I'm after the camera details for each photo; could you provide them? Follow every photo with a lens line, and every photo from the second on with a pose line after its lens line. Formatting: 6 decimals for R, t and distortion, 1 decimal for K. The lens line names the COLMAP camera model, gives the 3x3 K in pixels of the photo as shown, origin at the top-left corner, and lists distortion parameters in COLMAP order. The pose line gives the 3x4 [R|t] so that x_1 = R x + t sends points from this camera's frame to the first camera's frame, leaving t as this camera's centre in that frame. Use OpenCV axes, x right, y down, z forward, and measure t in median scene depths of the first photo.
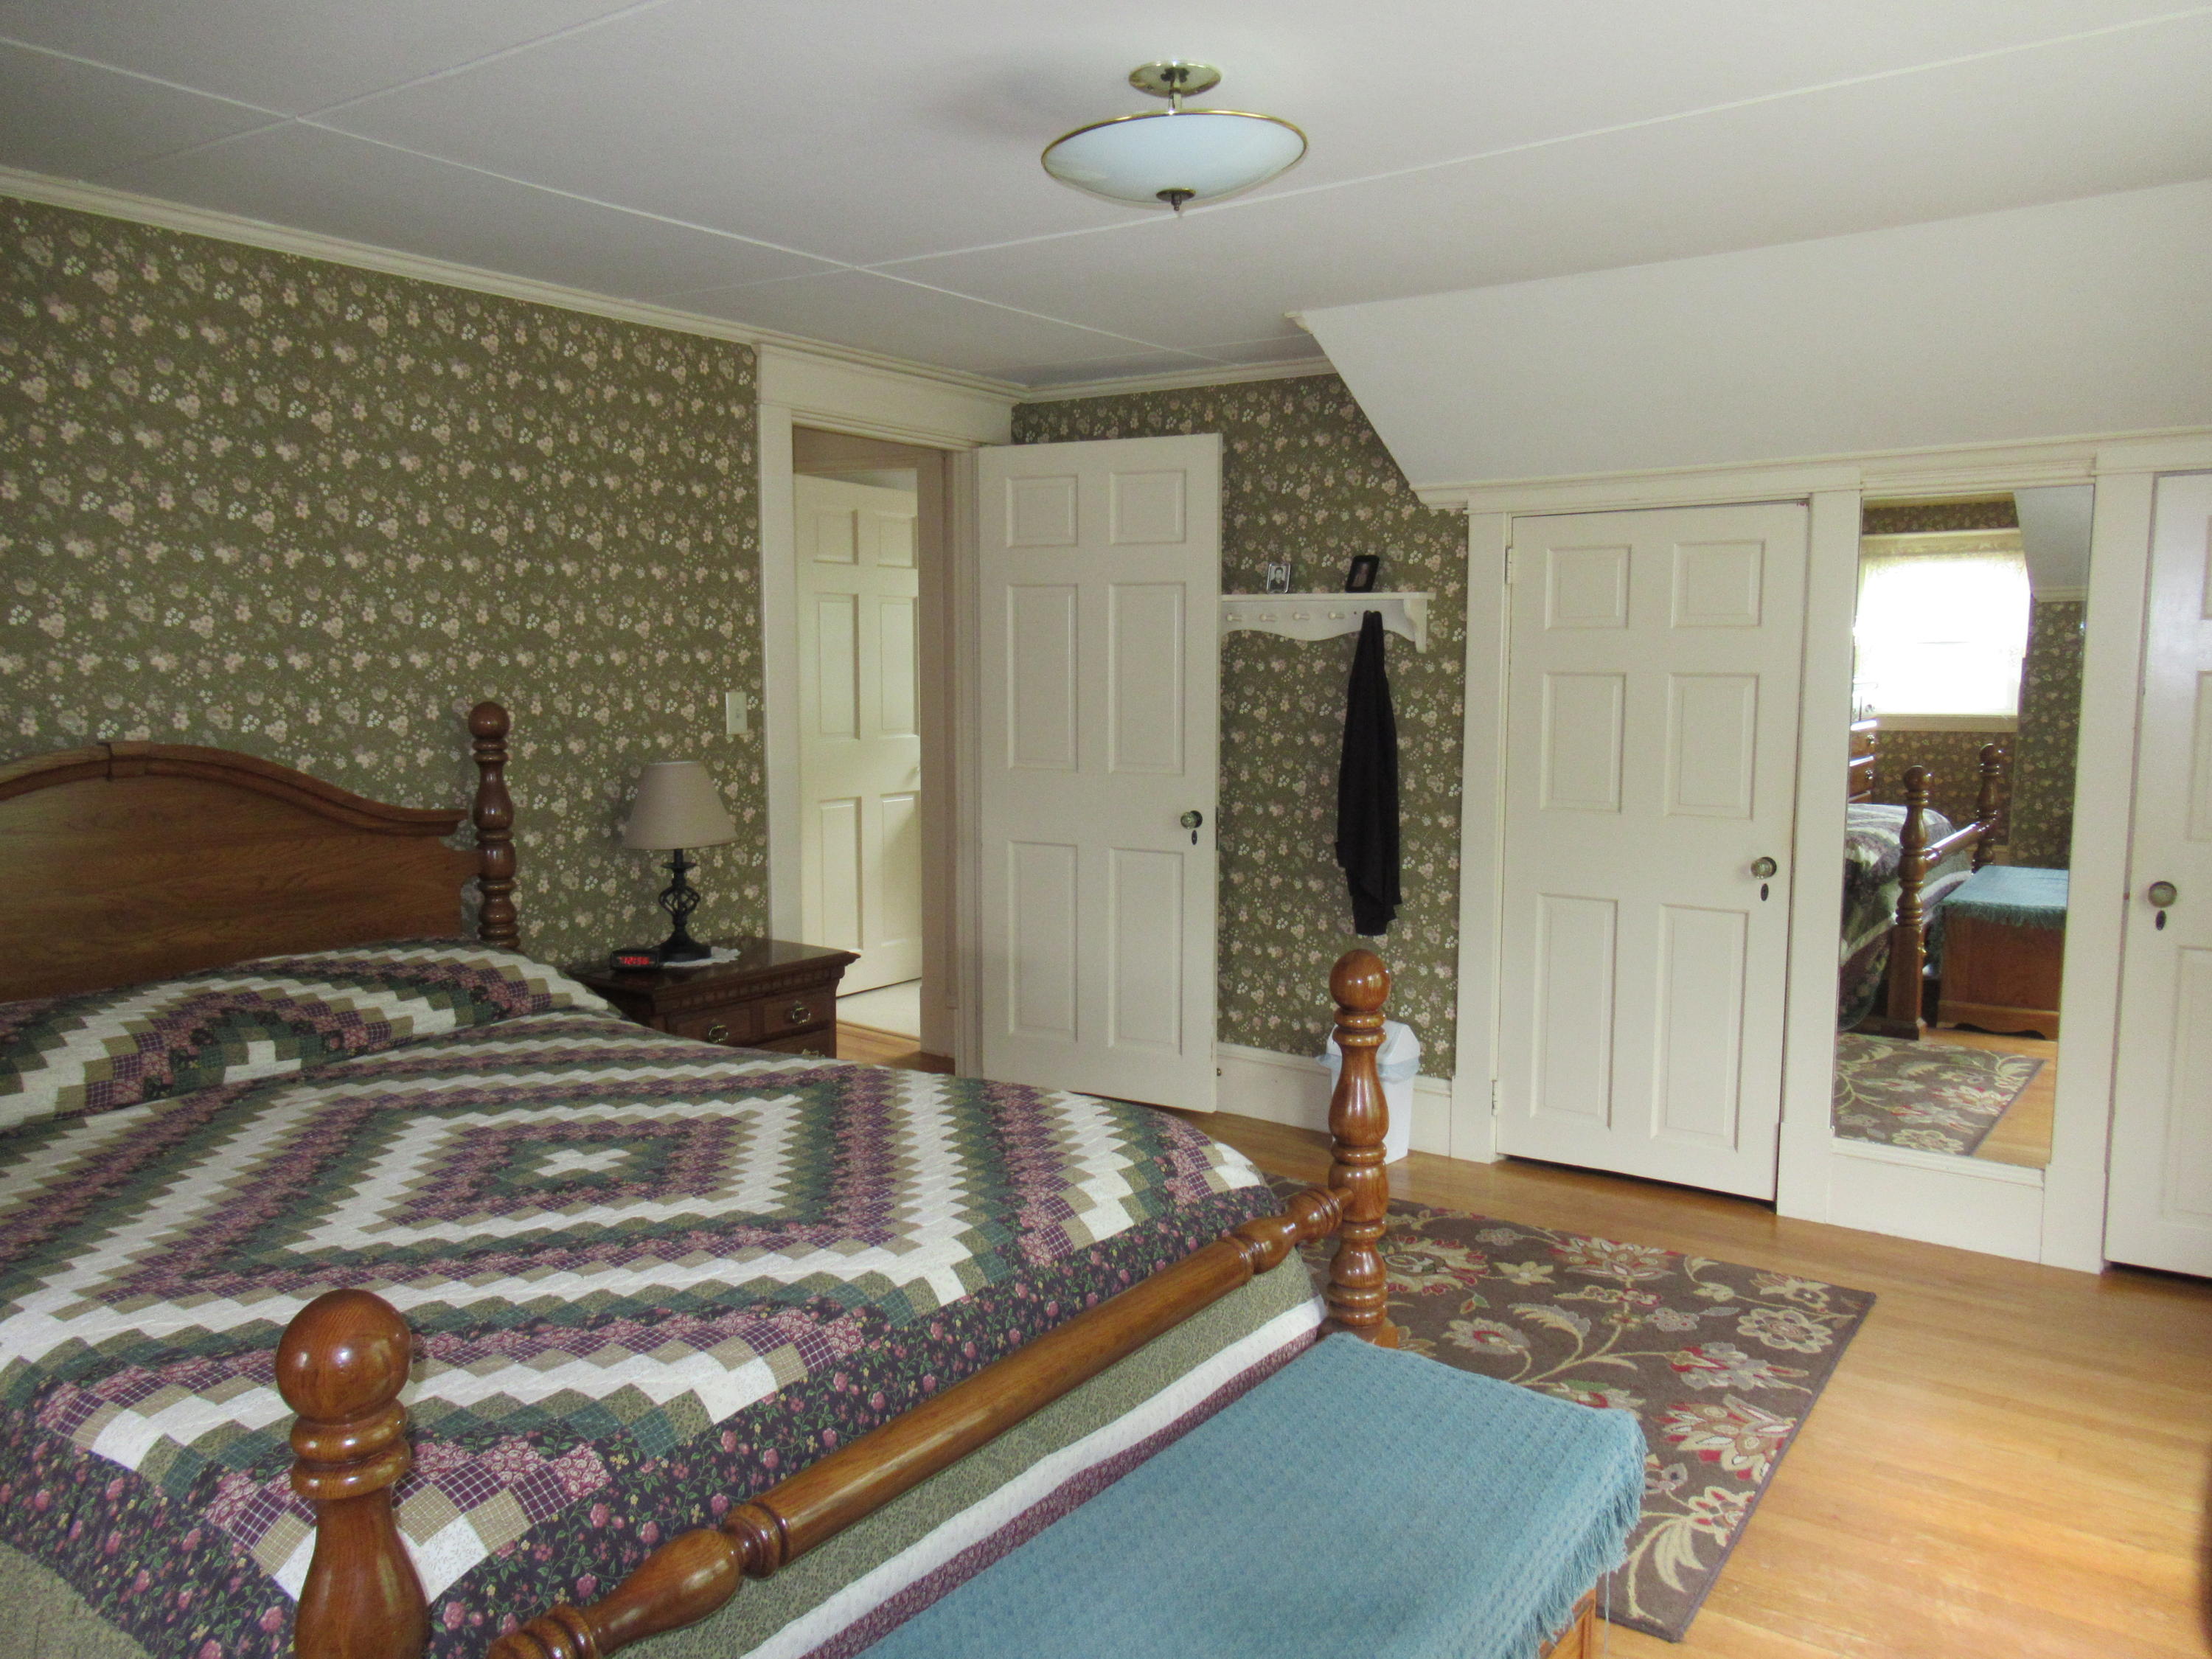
lens RADIAL K [[1635.1, 0, 1104.6], [0, 1635.1, 828.7], [0, 0, 1]] dist [-0.003379, 0.003040]
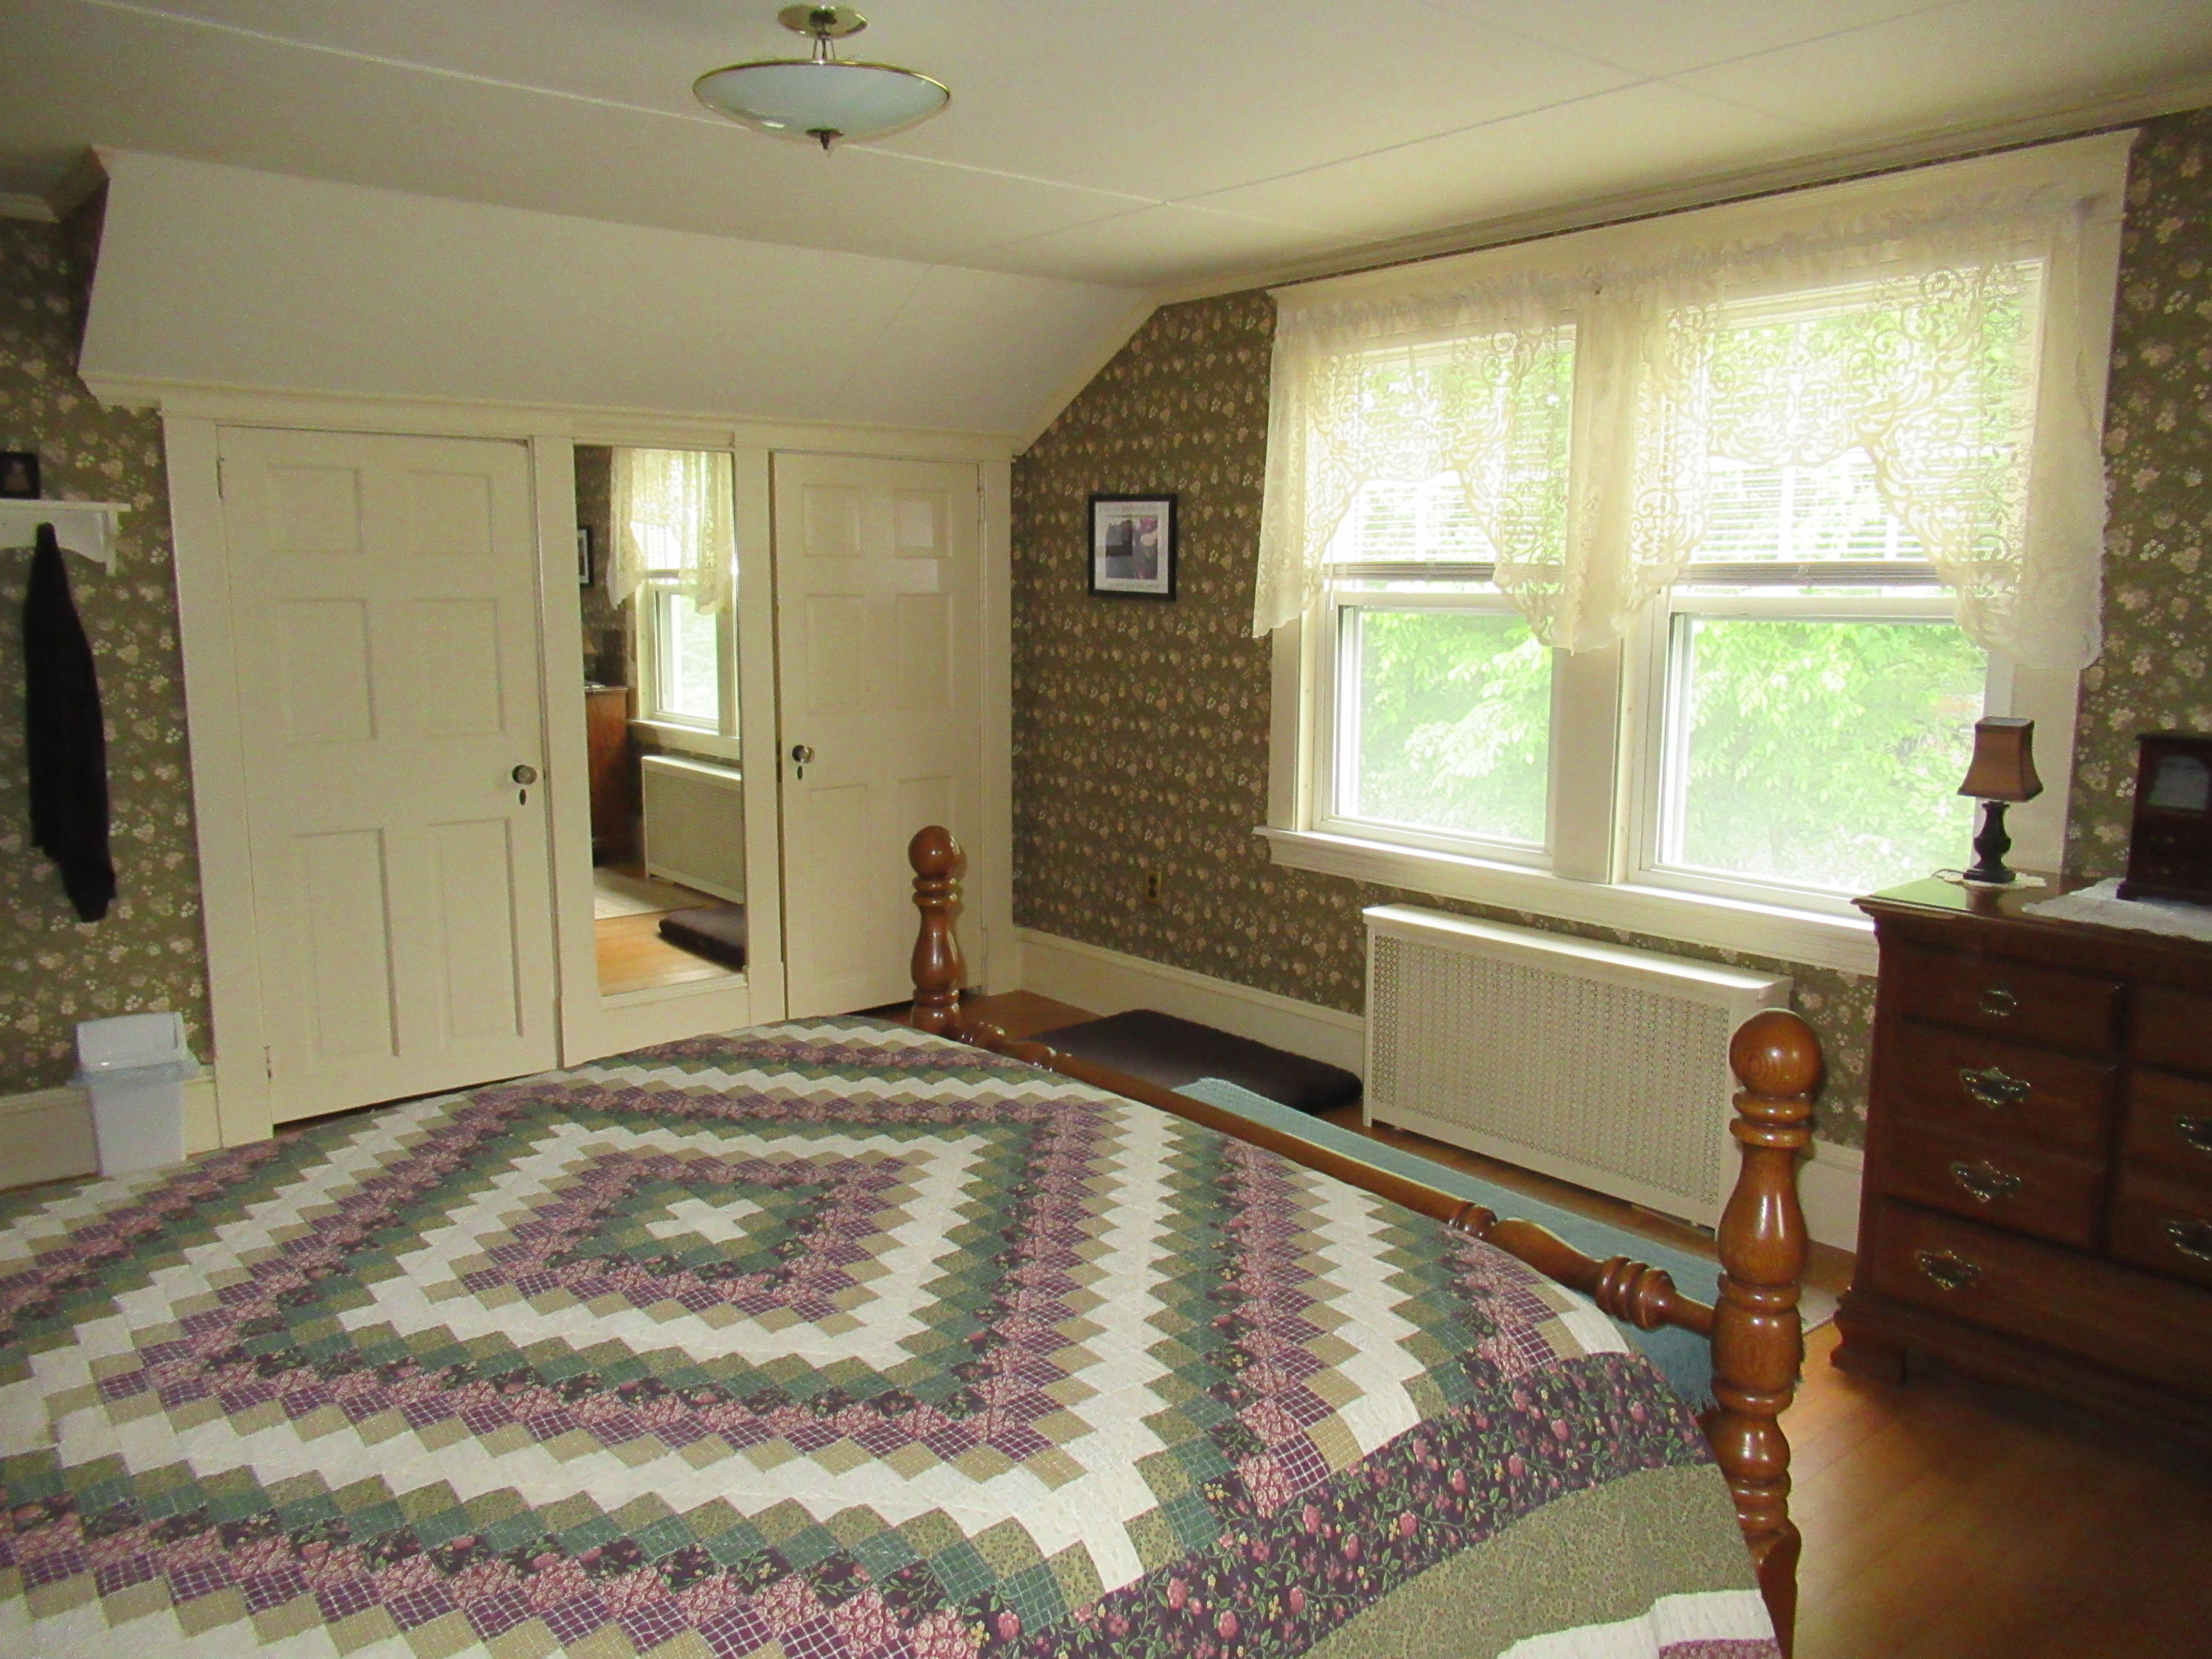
lens RADIAL K [[1635.1, 0, 1104.8], [0, 1635.1, 823.0], [0, 0, 1]] dist [-0.003379, 0.003040]
pose [[0.241245, -0.136709, 0.960787, -0.858352], [0.100299, 0.988239, 0.115431, -0.047549], [-0.965267, 0.068519, 0.252119, 0.518152]]
